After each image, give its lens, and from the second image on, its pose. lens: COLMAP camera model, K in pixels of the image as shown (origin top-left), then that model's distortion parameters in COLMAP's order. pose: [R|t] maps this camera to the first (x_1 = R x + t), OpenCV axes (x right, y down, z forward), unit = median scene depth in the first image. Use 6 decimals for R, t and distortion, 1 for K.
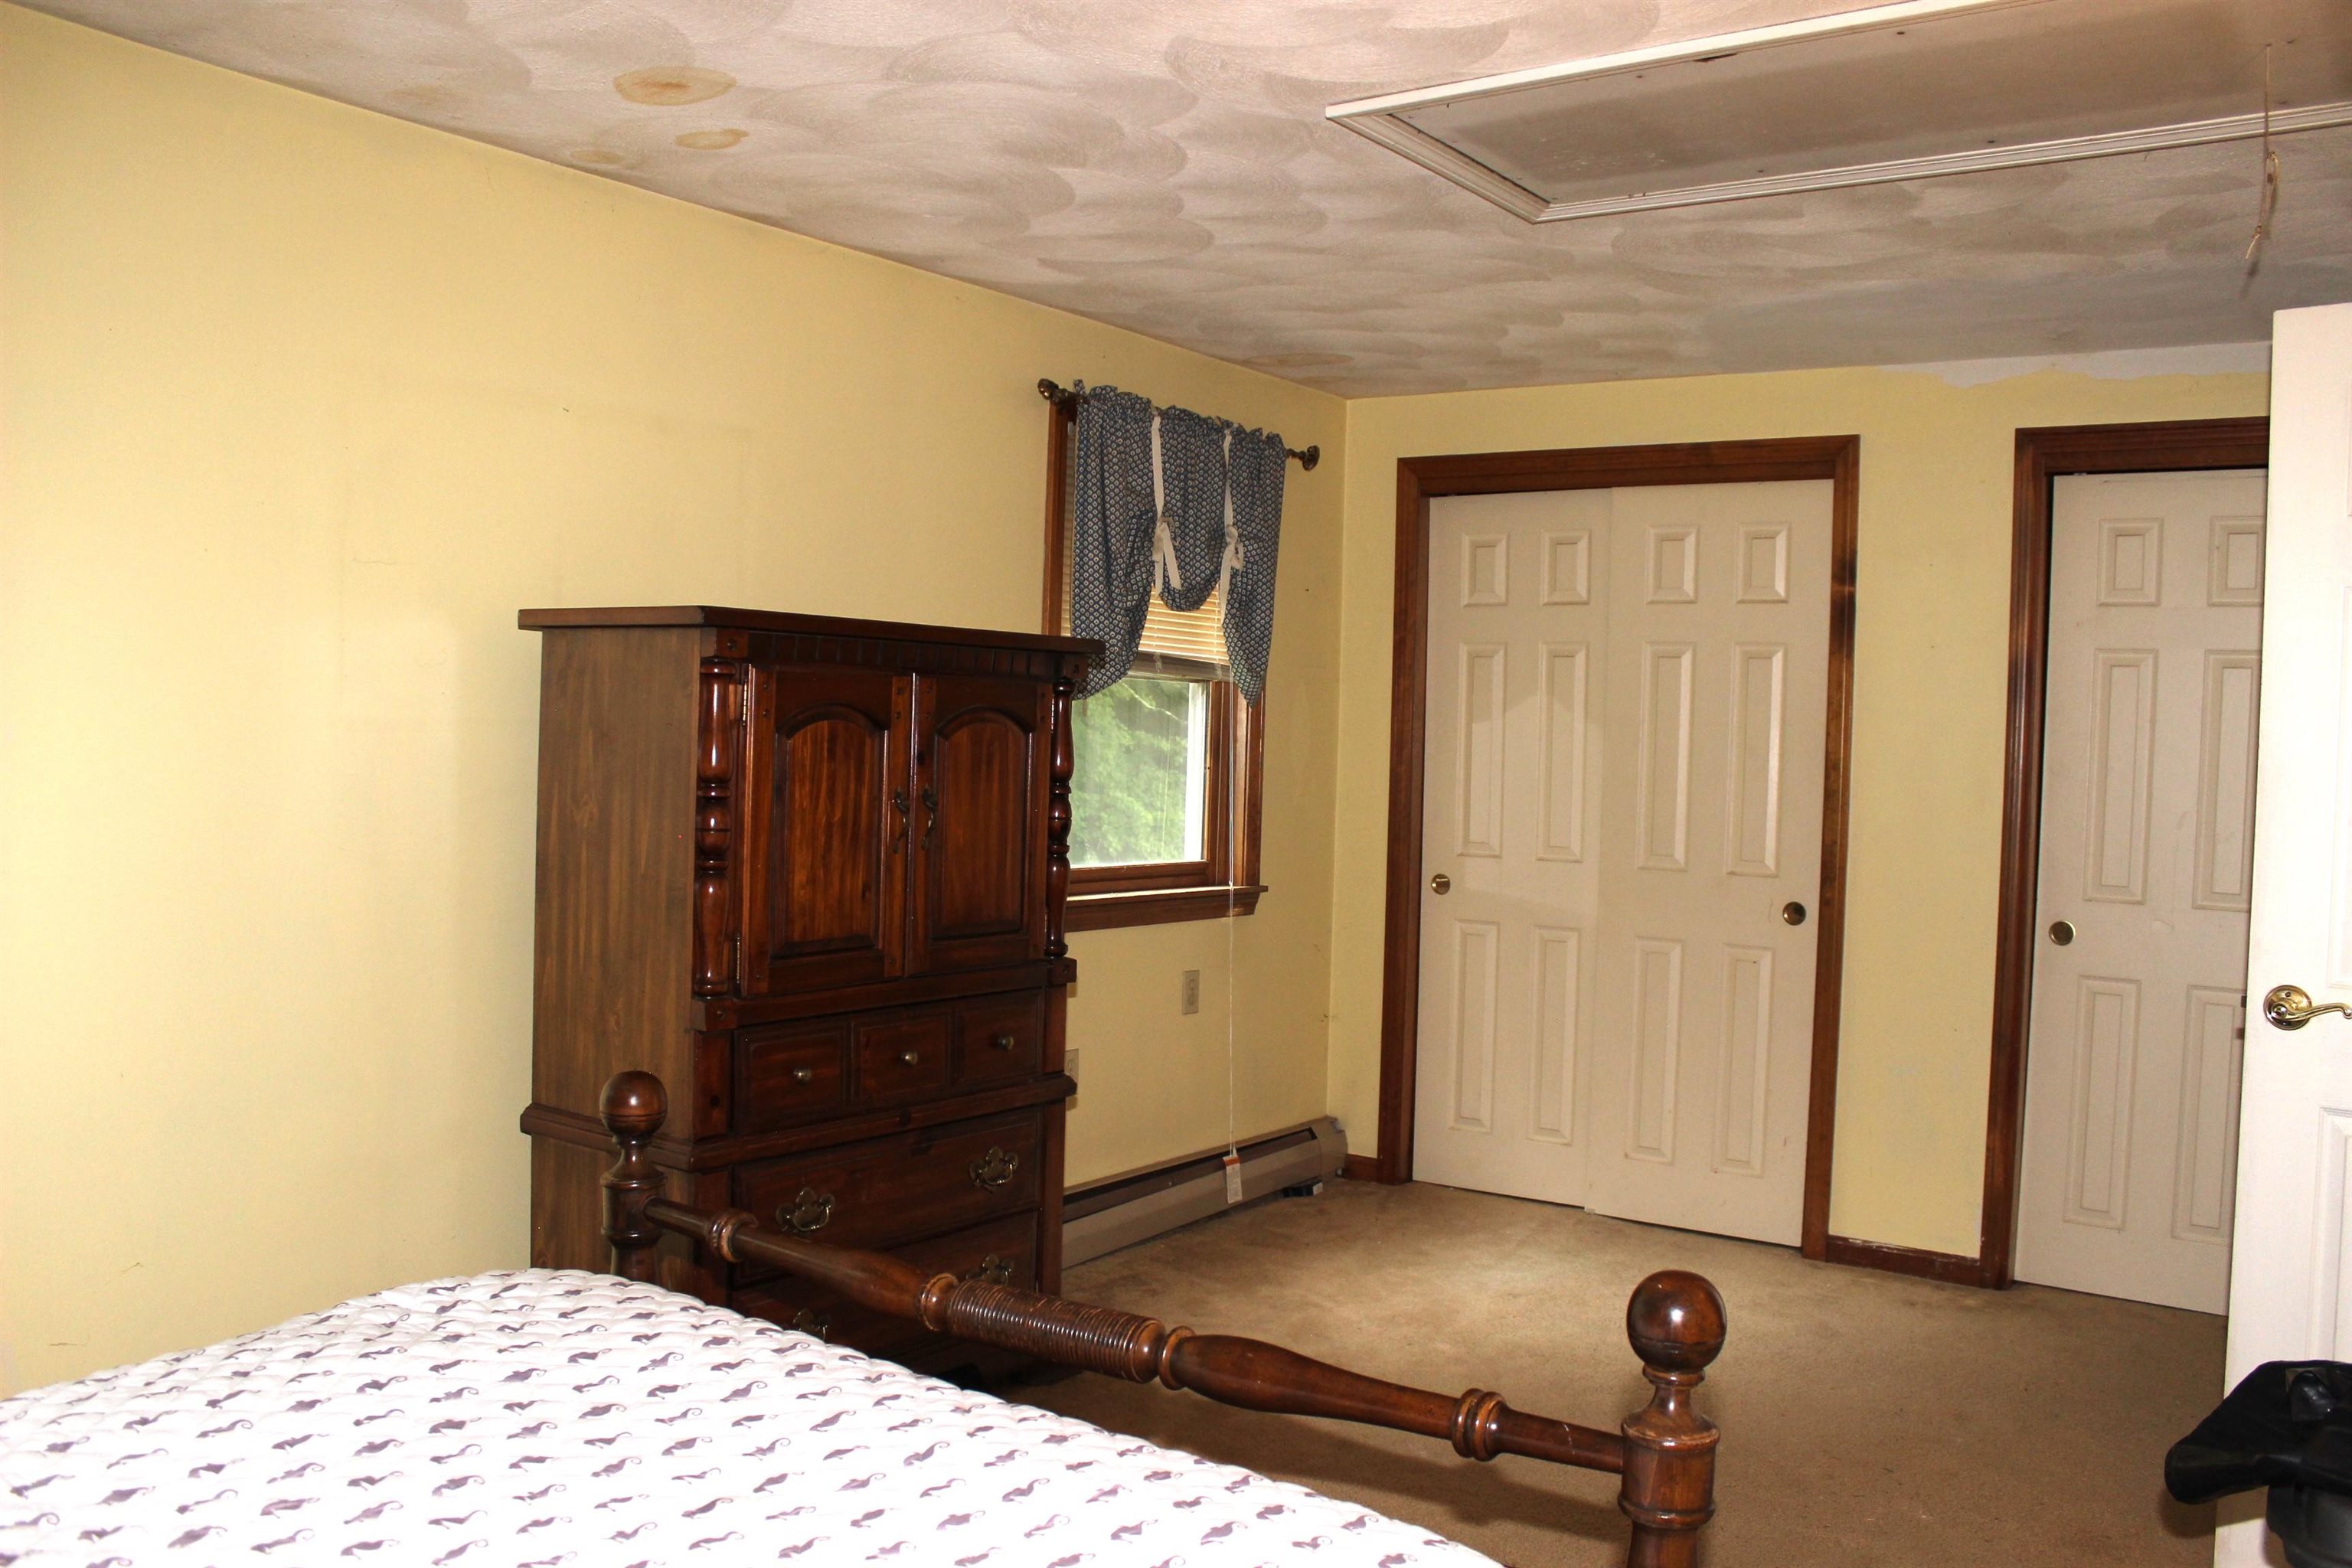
lens RADIAL K [[1956.1, 0, 1188.9], [0, 1956.1, 797.6], [0, 0, 1]] dist [-0.165906, 0.158859]
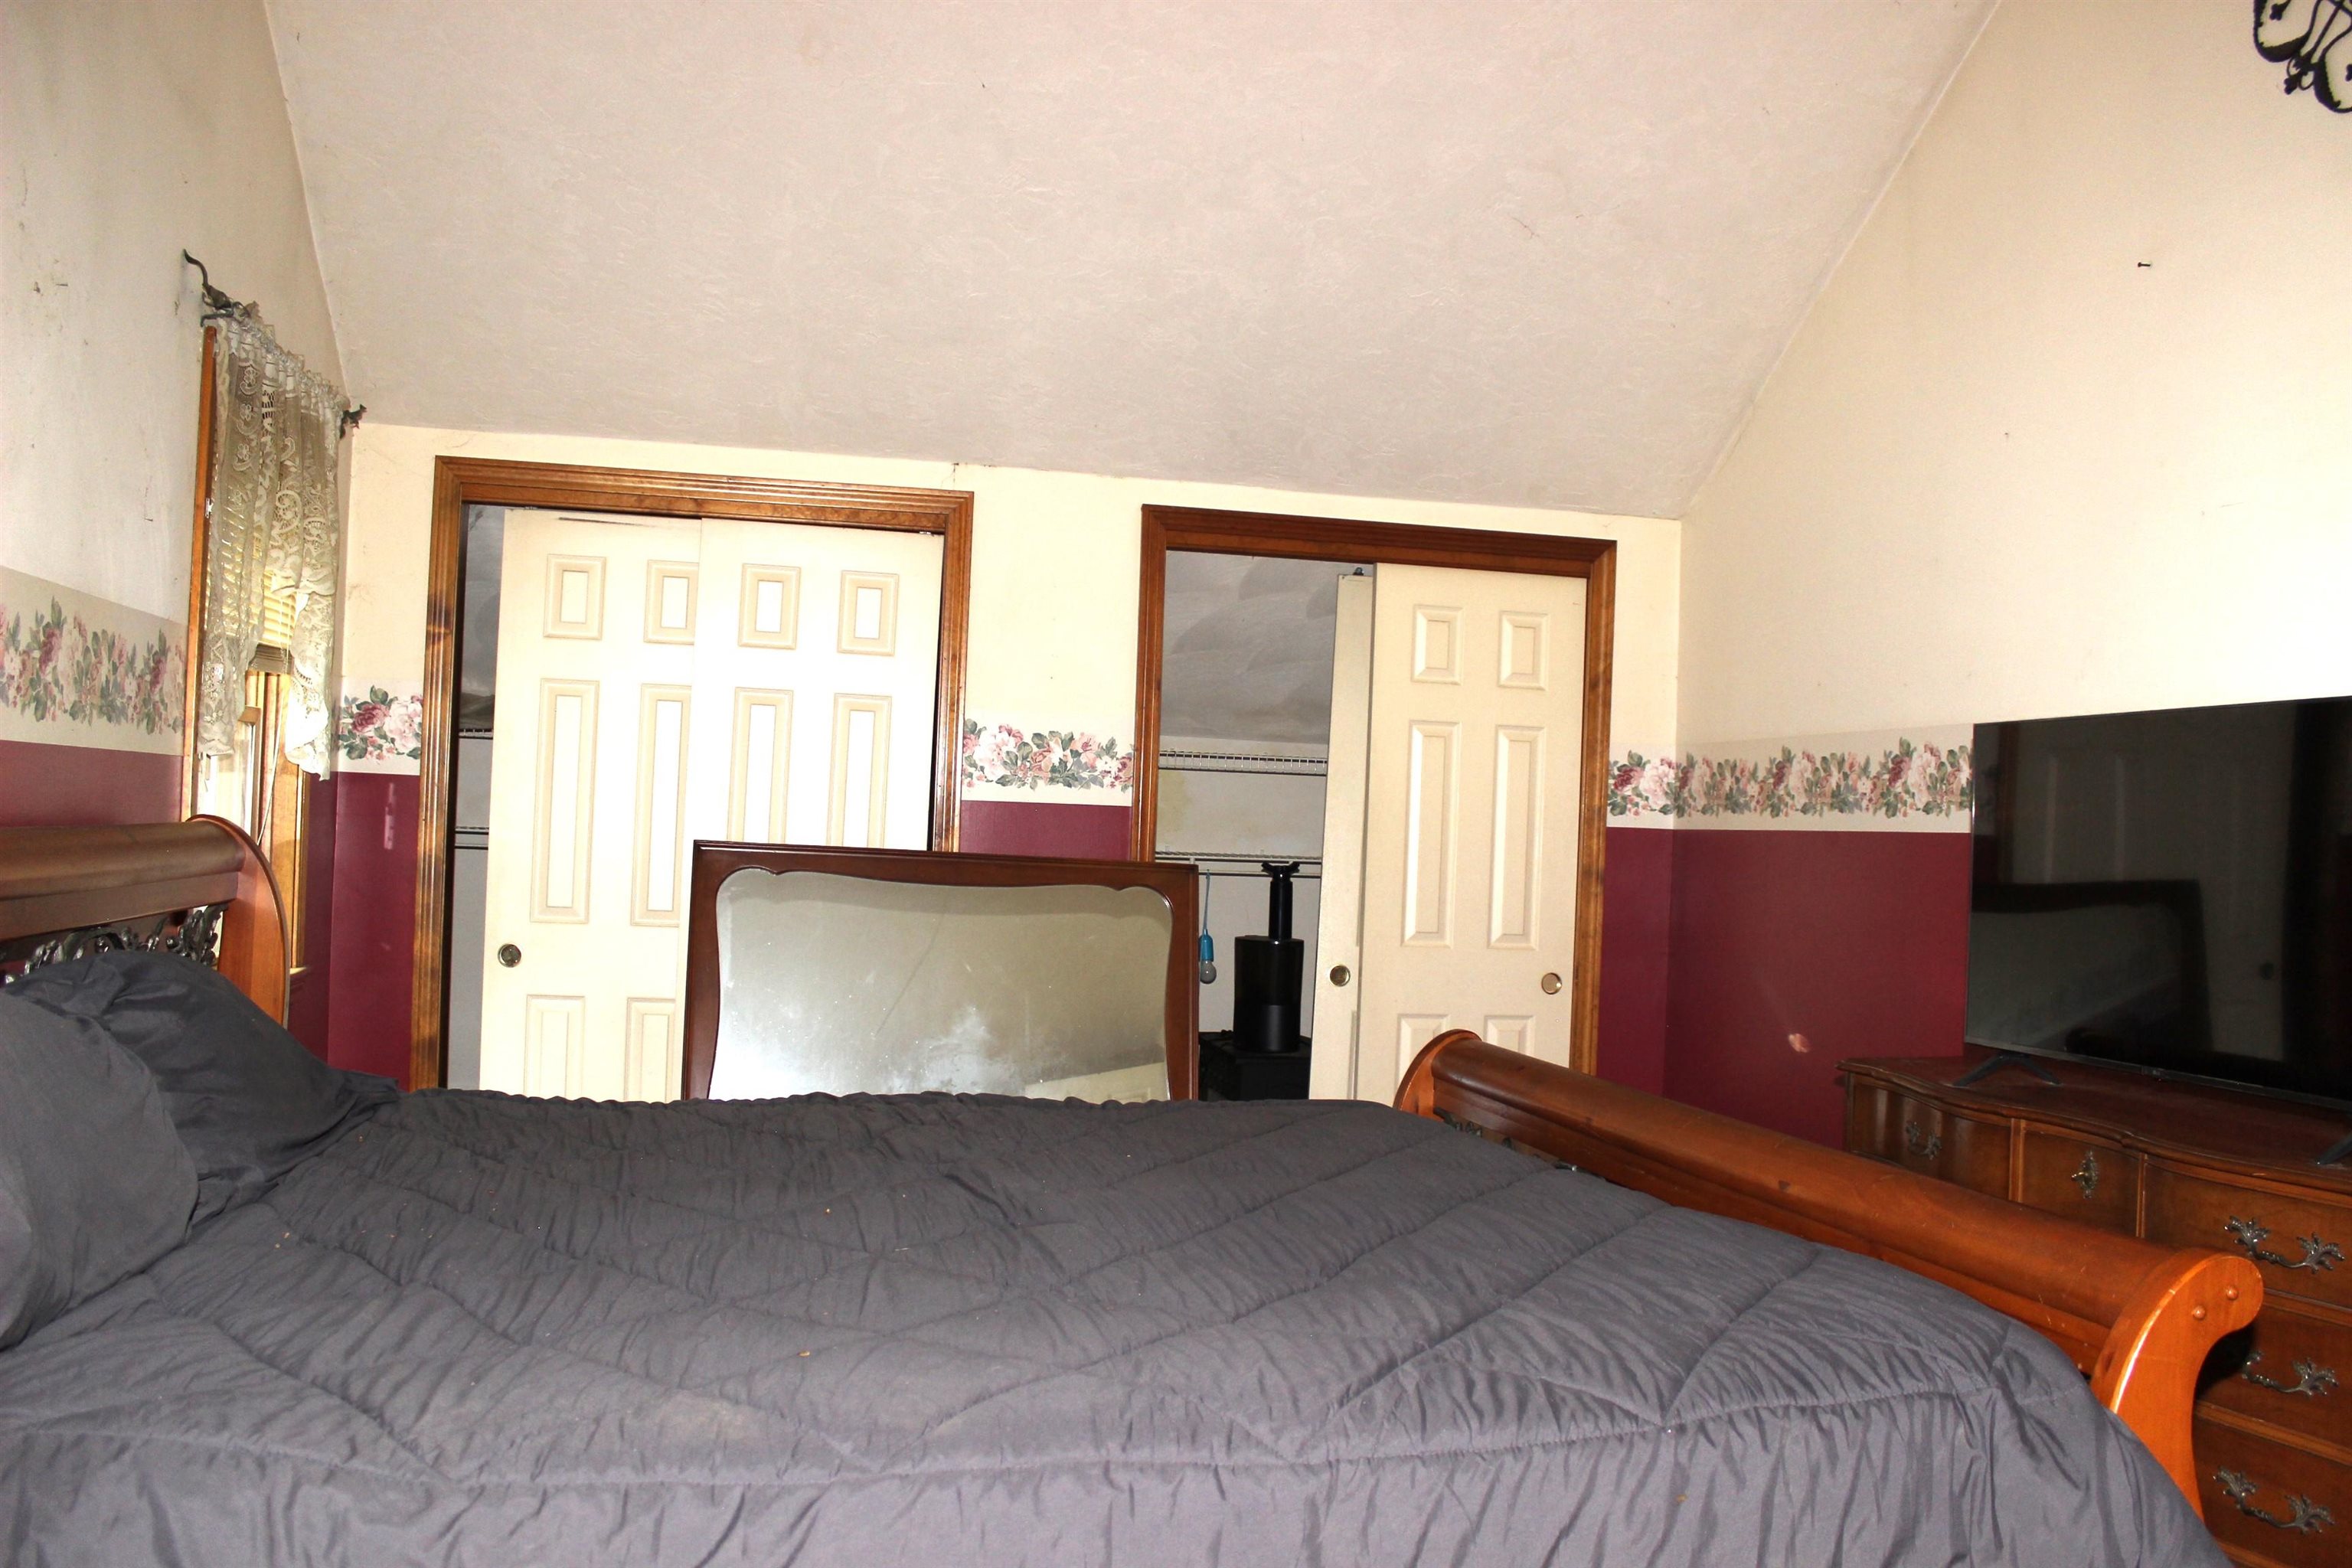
lens RADIAL K [[1956.1, 0, 1188.9], [0, 1956.1, 797.6], [0, 0, 1]] dist [-0.165906, 0.158859]
pose [[0.685827, 0.003051, 0.727758, -0.344956], [0.004042, 0.999960, -0.008001, -0.020666], [-0.727753, 0.008429, 0.685787, 0.225365]]
